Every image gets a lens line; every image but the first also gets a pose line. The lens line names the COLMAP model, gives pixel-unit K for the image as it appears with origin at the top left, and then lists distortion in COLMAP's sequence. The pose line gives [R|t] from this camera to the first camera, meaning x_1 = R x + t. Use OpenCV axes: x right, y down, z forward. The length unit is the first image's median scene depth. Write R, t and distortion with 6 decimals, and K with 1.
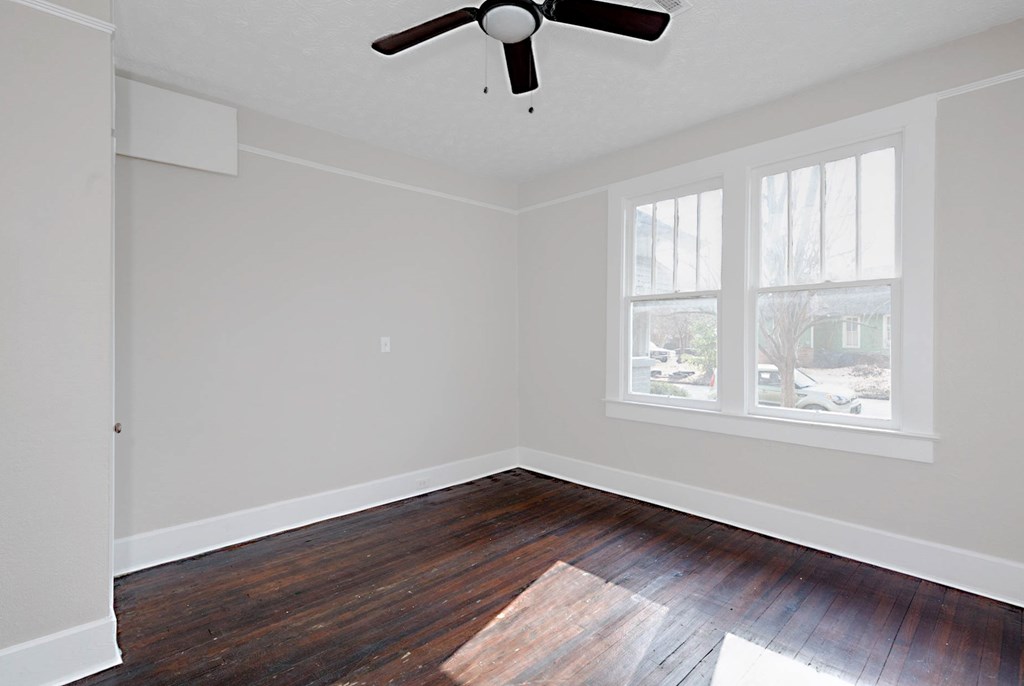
lens RADIAL K [[463.8, 0, 515.8], [0, 463.8, 342.0], [0, 0, 1]] dist [-0.000485, -0.000666]
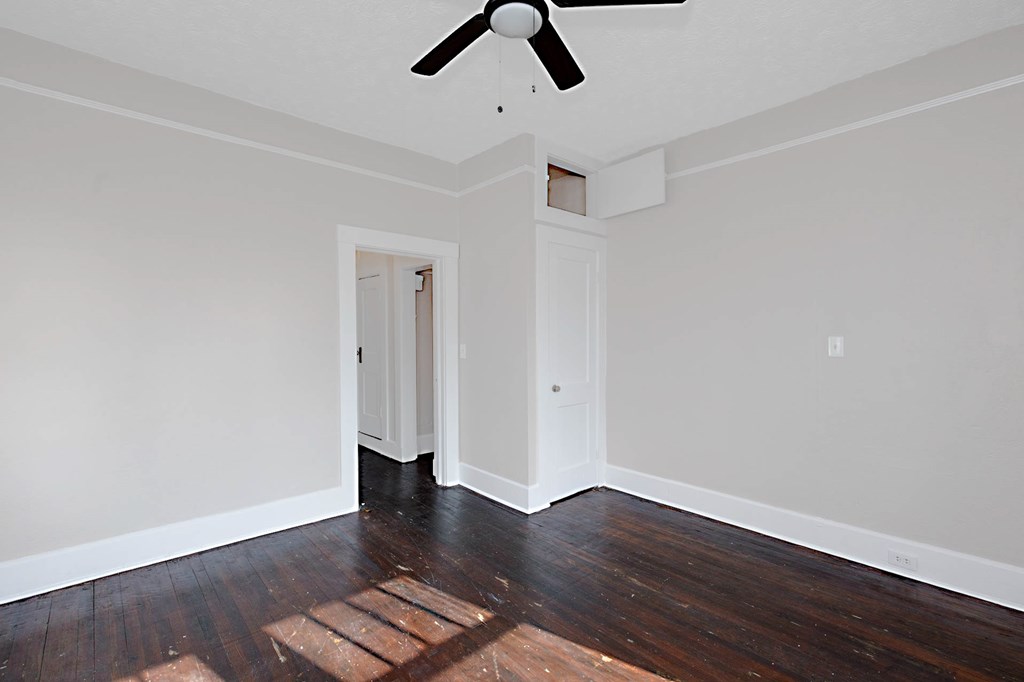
lens RADIAL K [[463.8, 0, 519.9], [0, 463.8, 337.6], [0, 0, 1]] dist [-0.000485, -0.000666]
pose [[0.003716, 0.014787, -0.999884, 0.594943], [-0.017417, 0.999740, 0.014720, -0.014173], [0.999841, 0.017360, 0.003973, 0.594427]]
